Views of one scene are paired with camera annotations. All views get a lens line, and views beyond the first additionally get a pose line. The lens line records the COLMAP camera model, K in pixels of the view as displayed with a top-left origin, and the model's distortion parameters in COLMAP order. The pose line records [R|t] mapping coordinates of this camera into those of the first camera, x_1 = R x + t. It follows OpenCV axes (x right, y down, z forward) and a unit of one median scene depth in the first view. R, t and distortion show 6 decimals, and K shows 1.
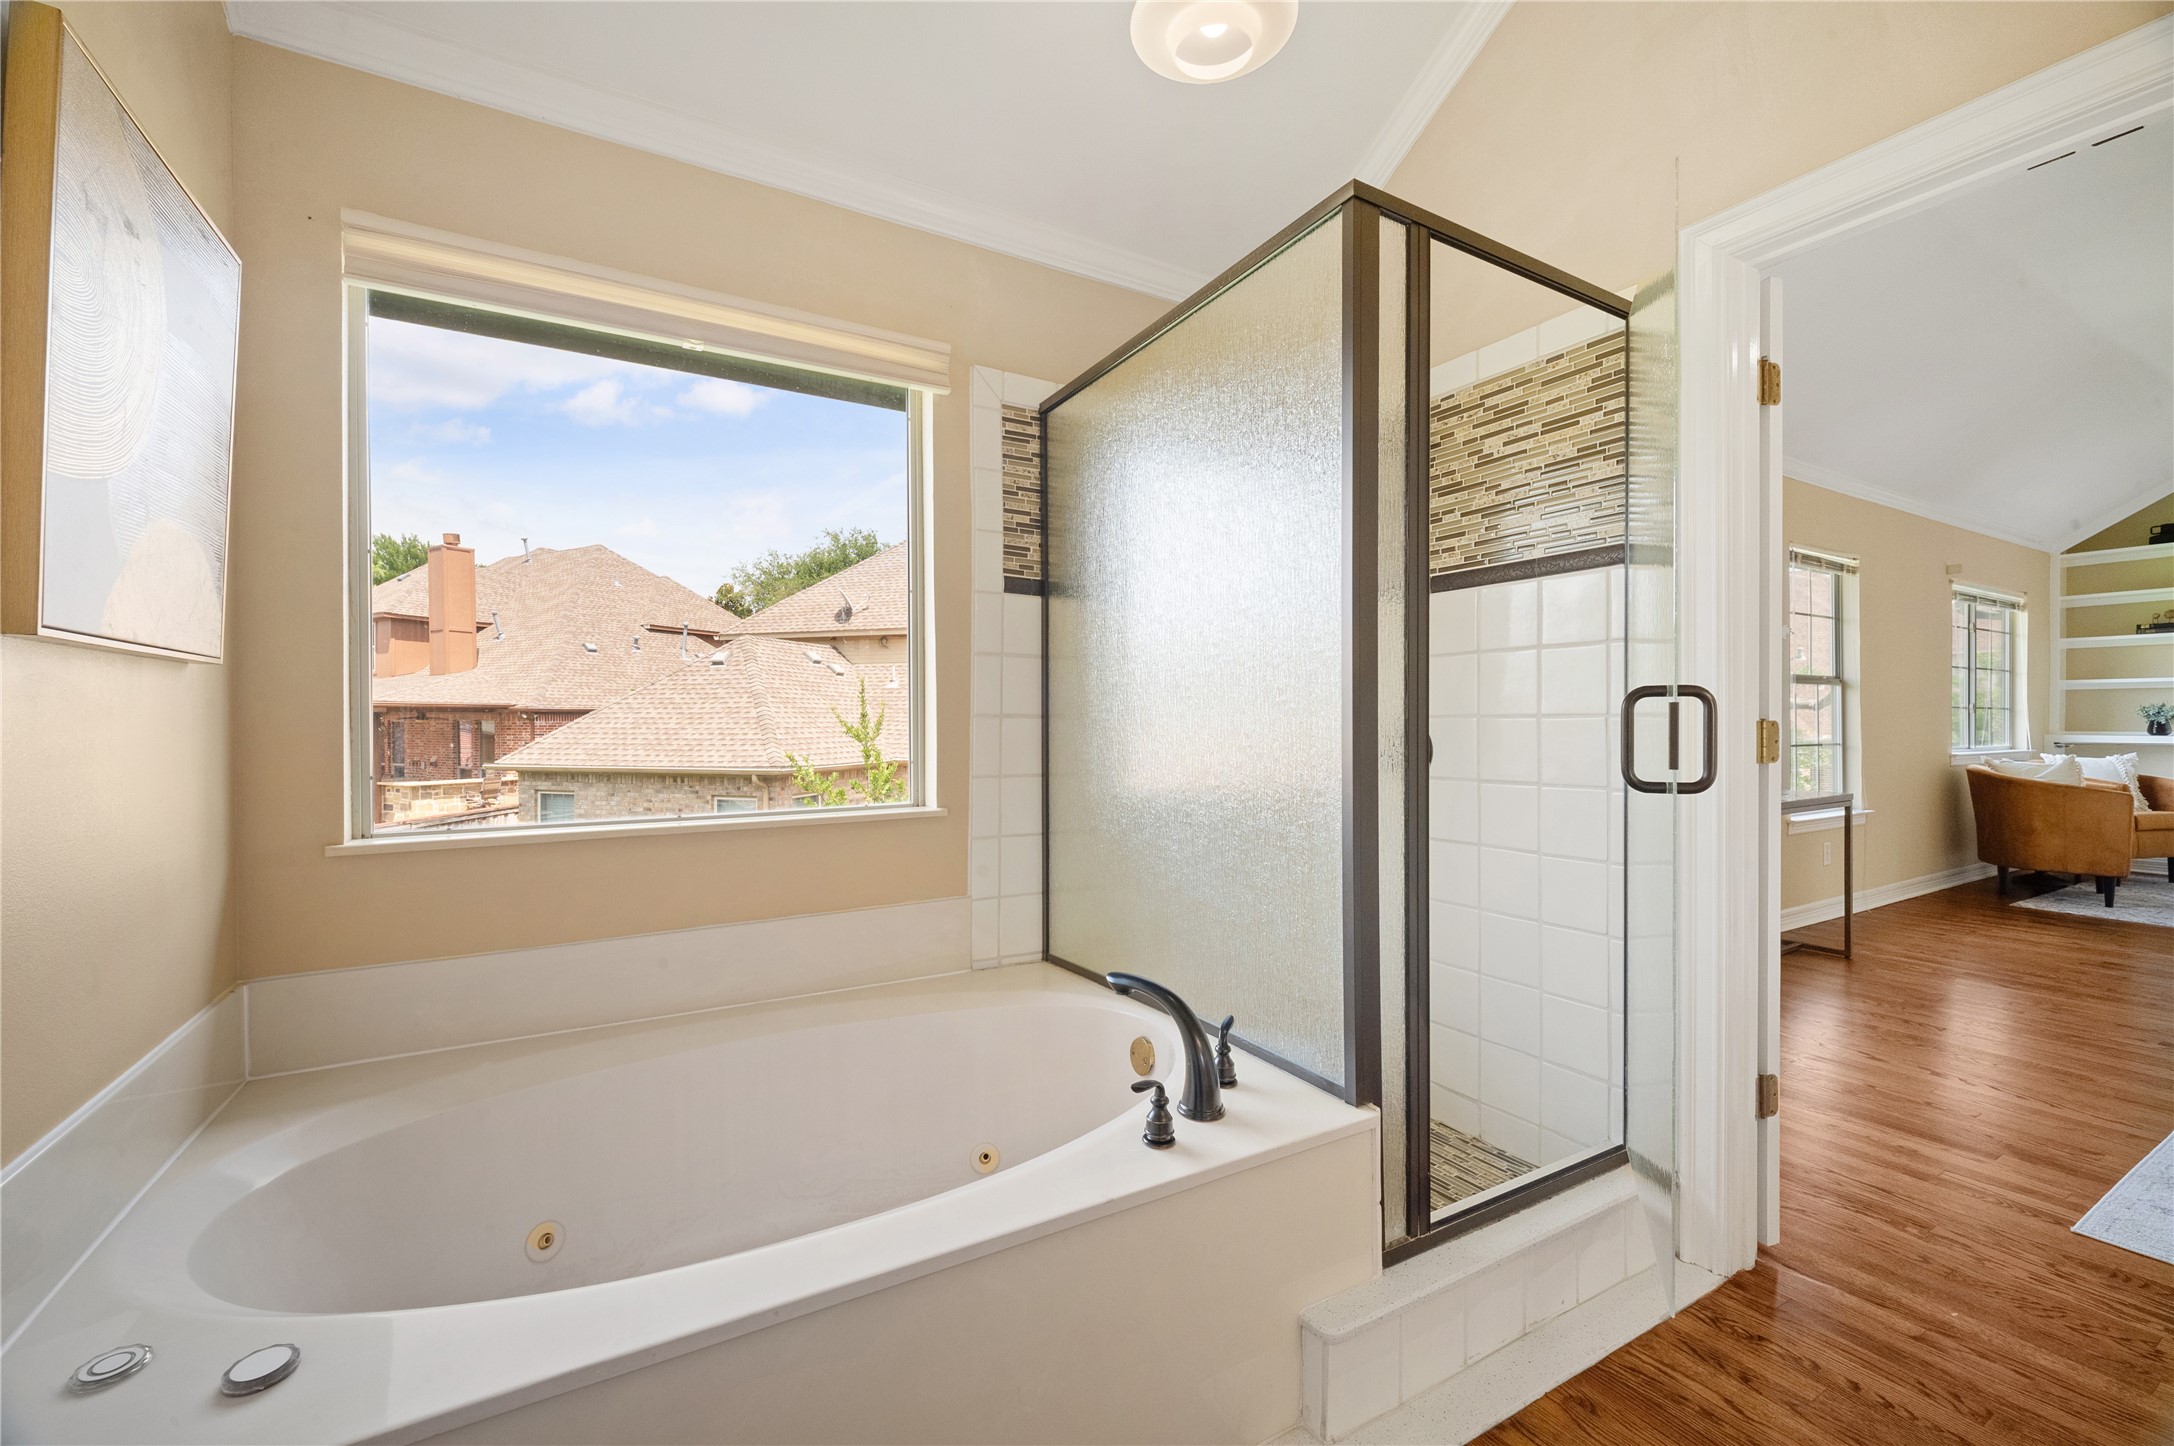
lens RADIAL K [[902.9, 0, 1070.7], [0, 902.9, 736.2], [0, 0, 1]] dist [0.000526, 0.000437]
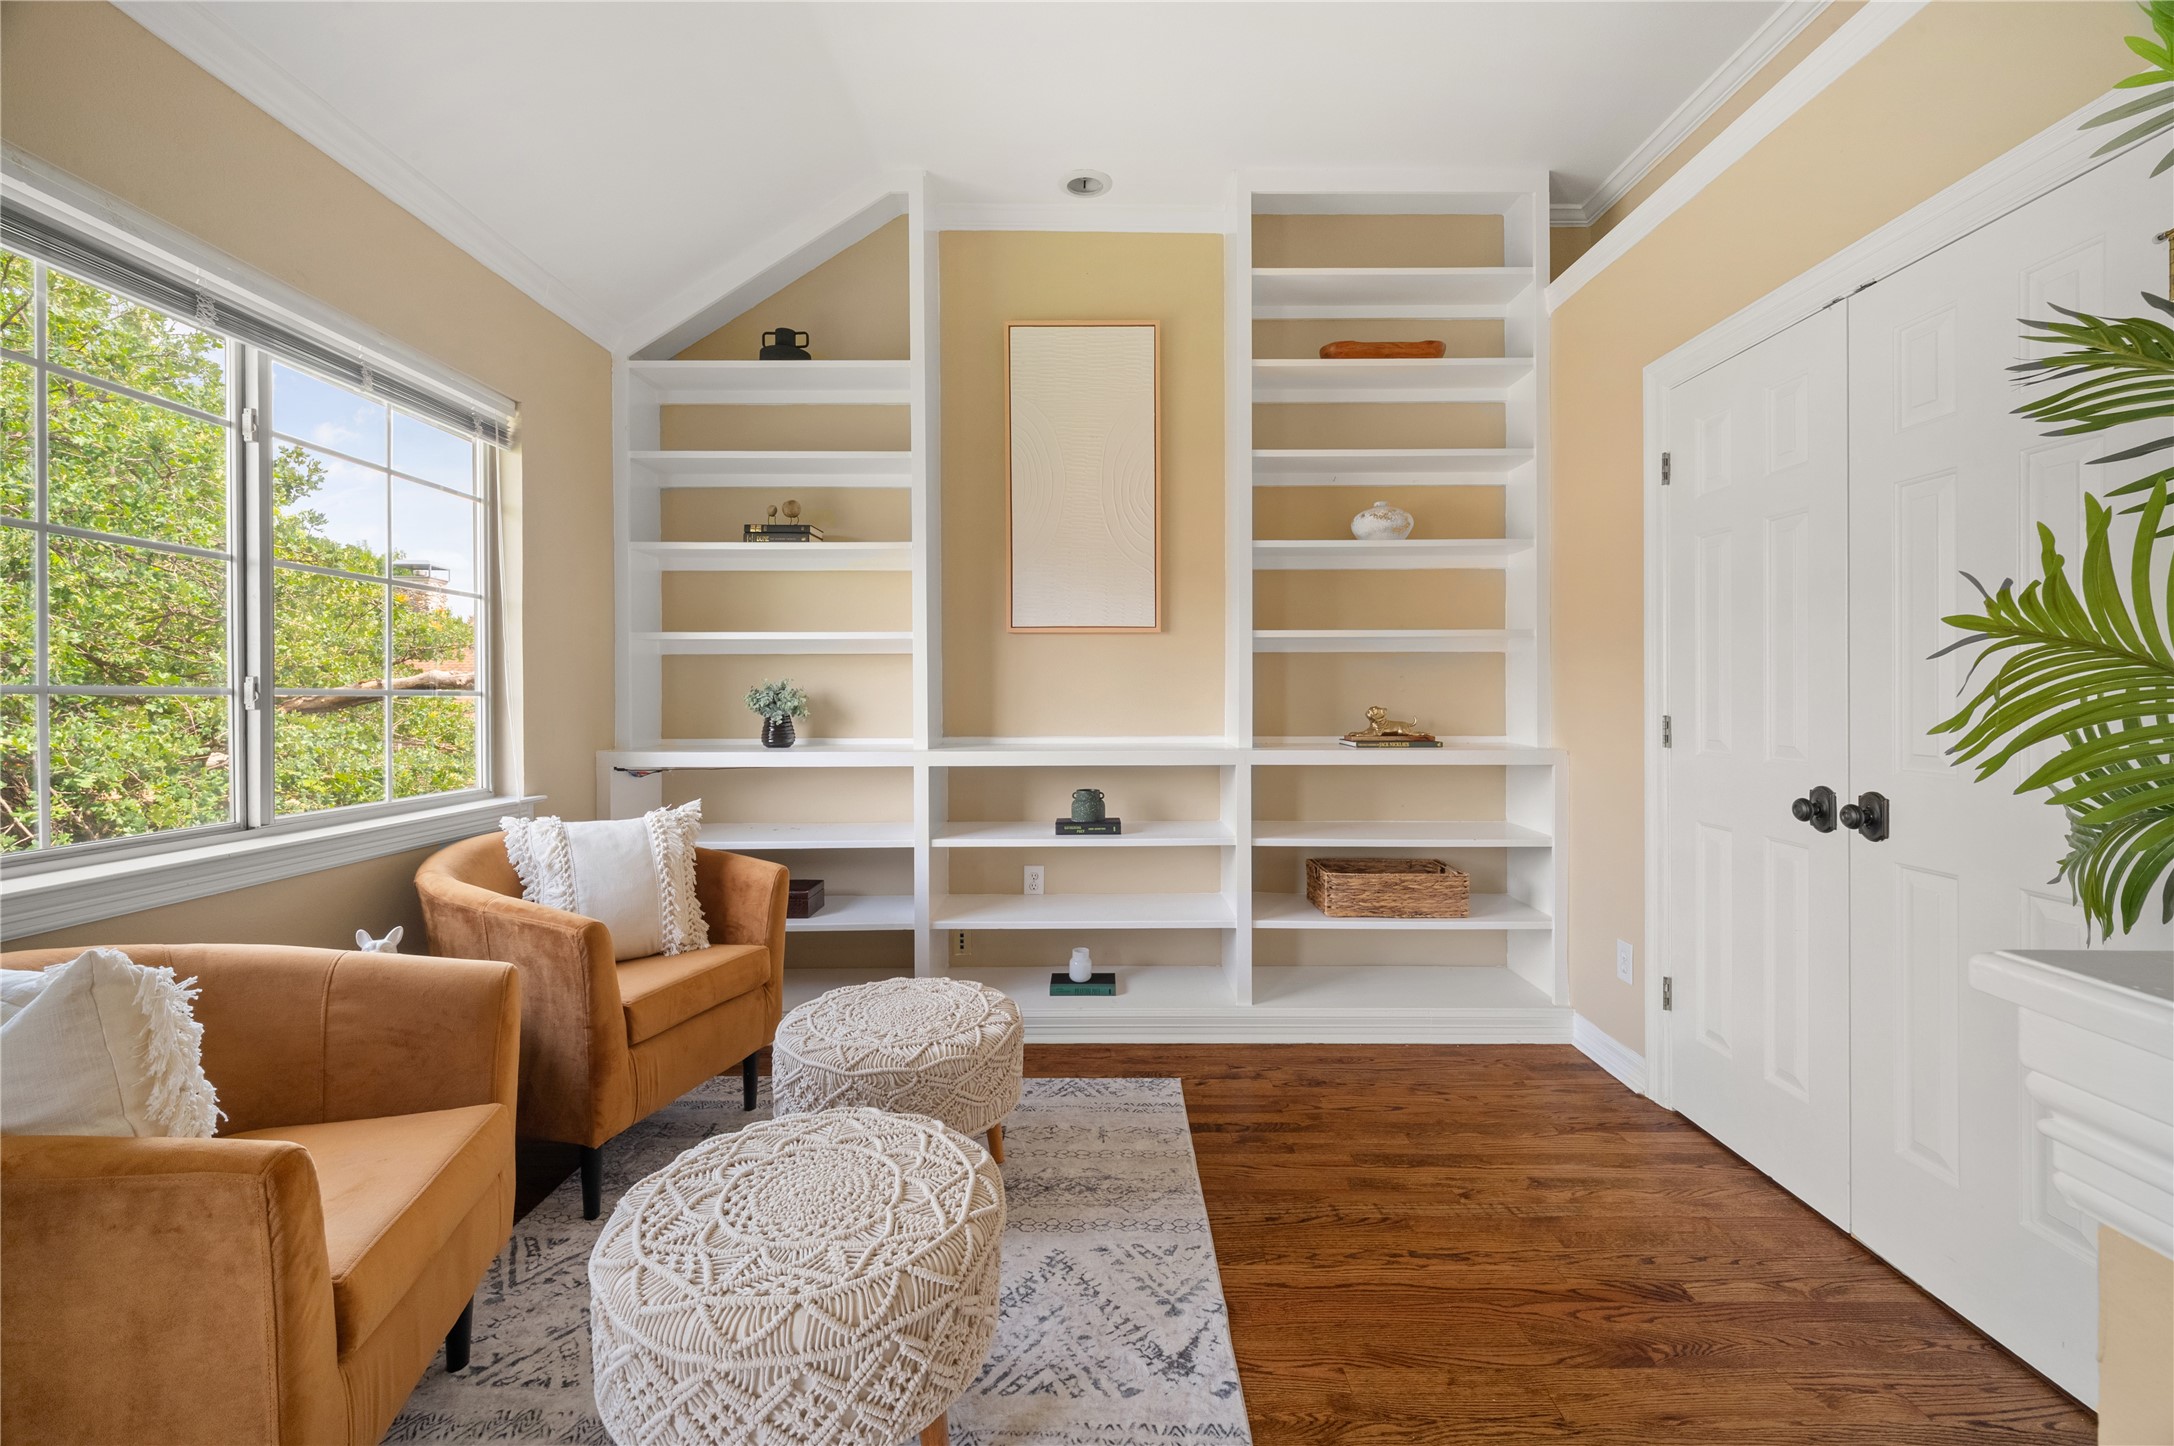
lens RADIAL K [[902.9, 0, 1097.1], [0, 902.9, 686.1], [0, 0, 1]] dist [0.000526, 0.000437]
pose [[0.516385, 0.007667, 0.856322, 0.856521], [0.008900, 0.999858, -0.014319, -0.025844], [-0.856310, 0.015016, 0.516244, 0.581833]]
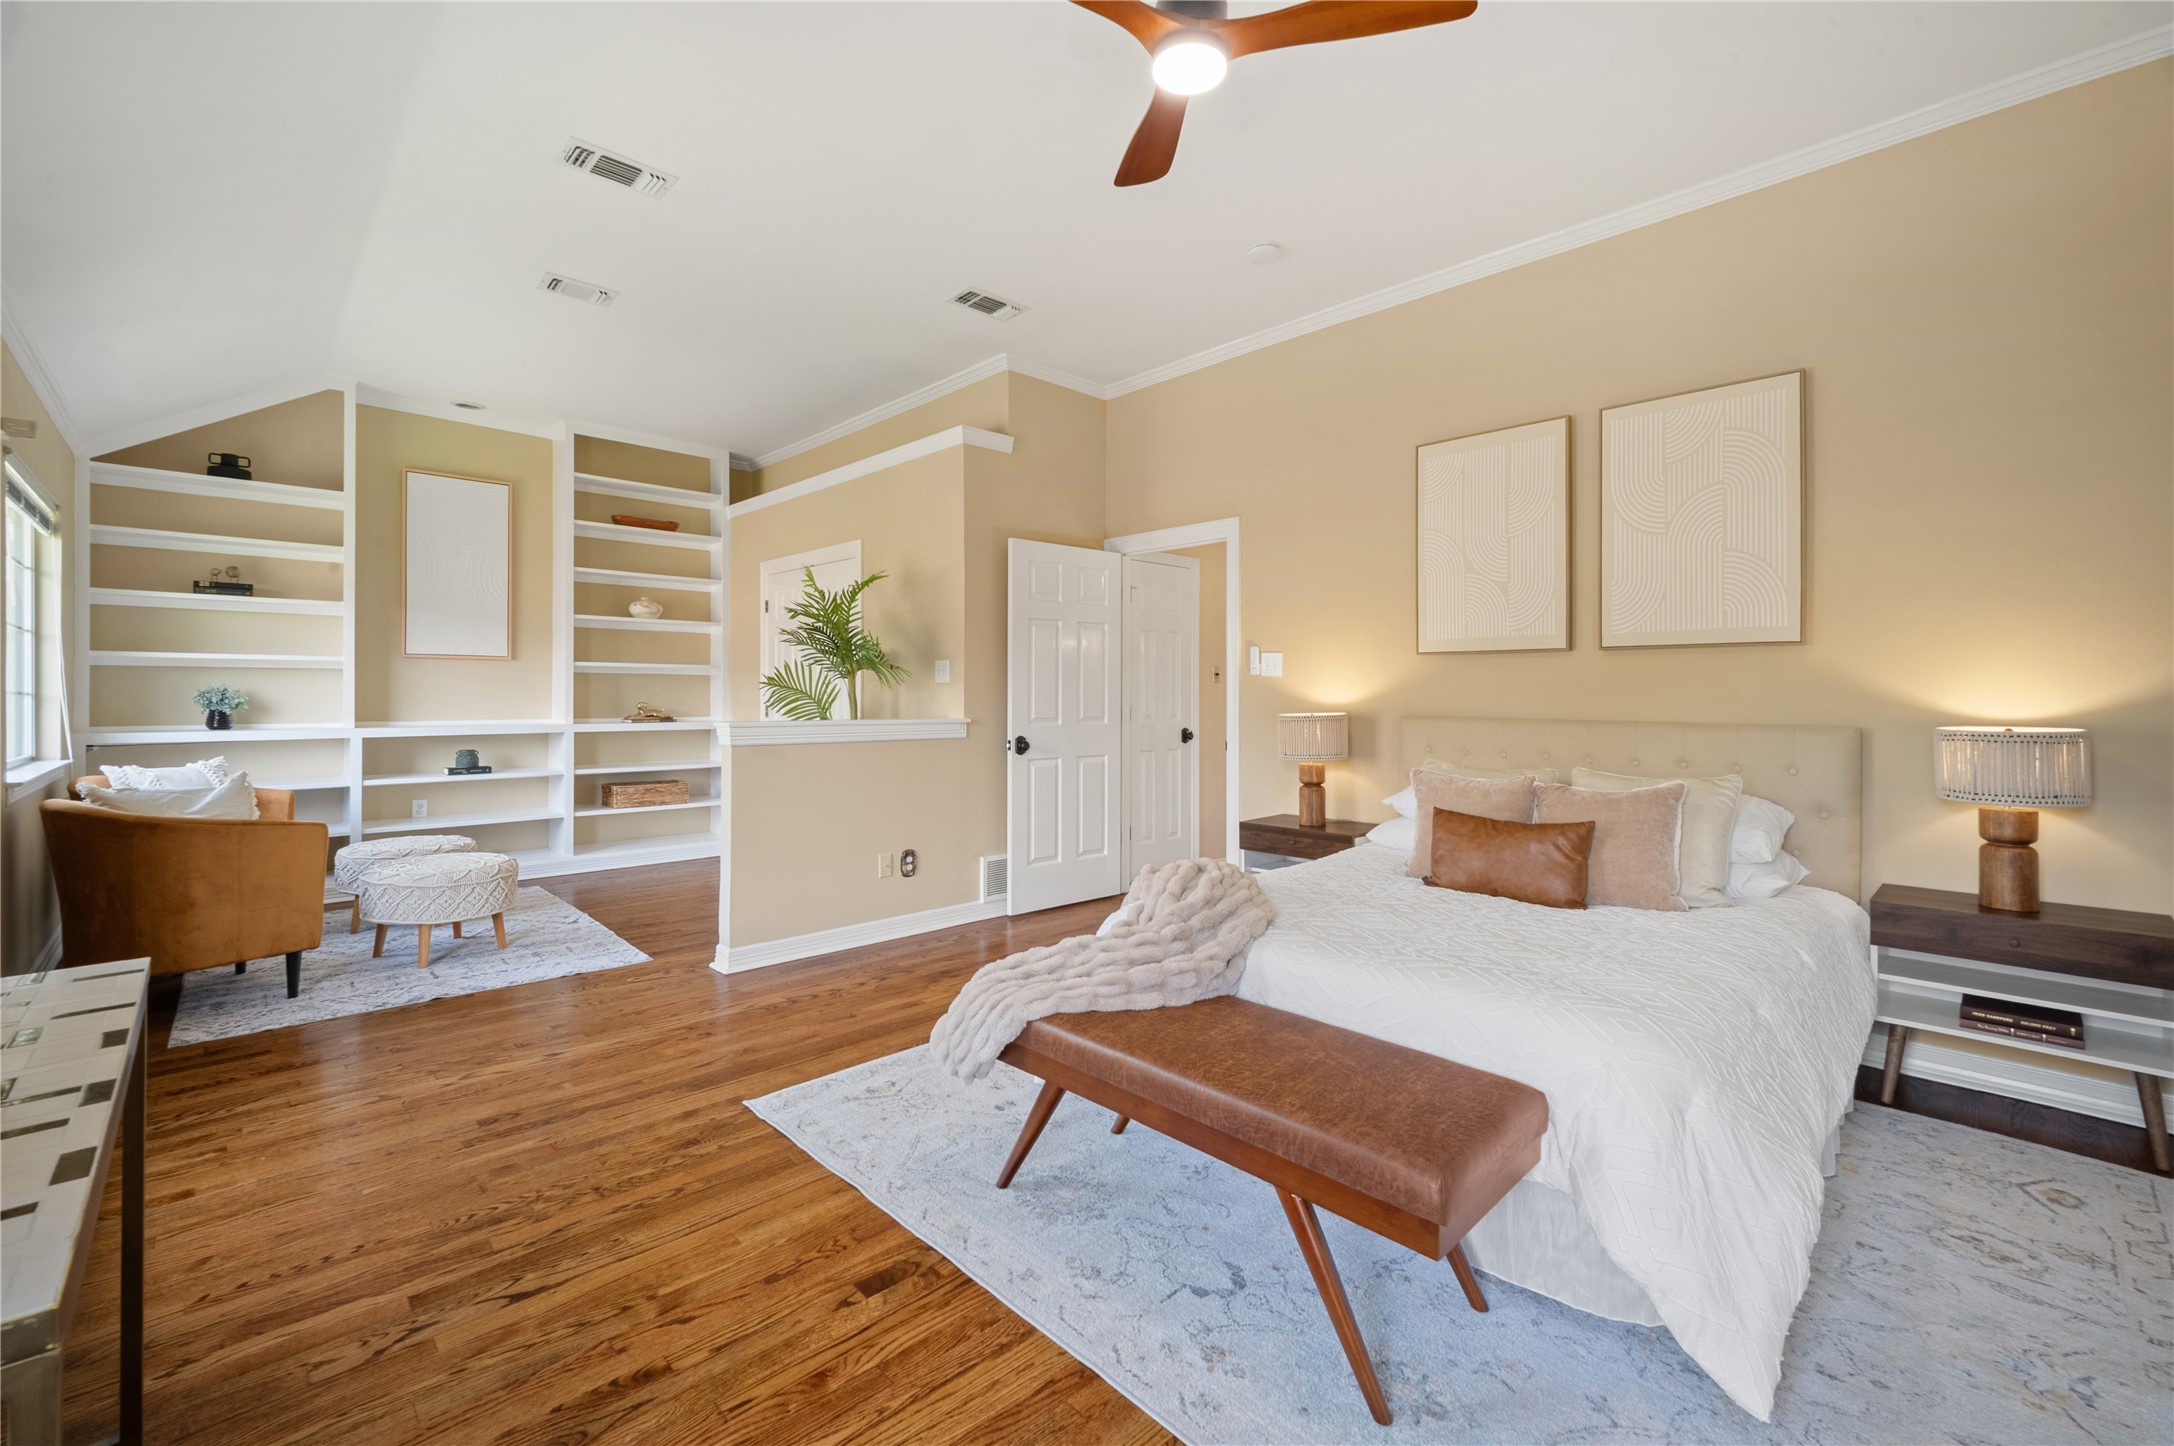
lens RADIAL K [[902.9, 0, 1103.7], [0, 902.9, 692.7], [0, 0, 1]] dist [0.000526, 0.000437]
pose [[-0.252660, 0.005694, 0.967538, 0.278212], [0.008715, 0.999956, -0.003609, -0.022385], [-0.967516, 0.007520, -0.252699, 0.468439]]
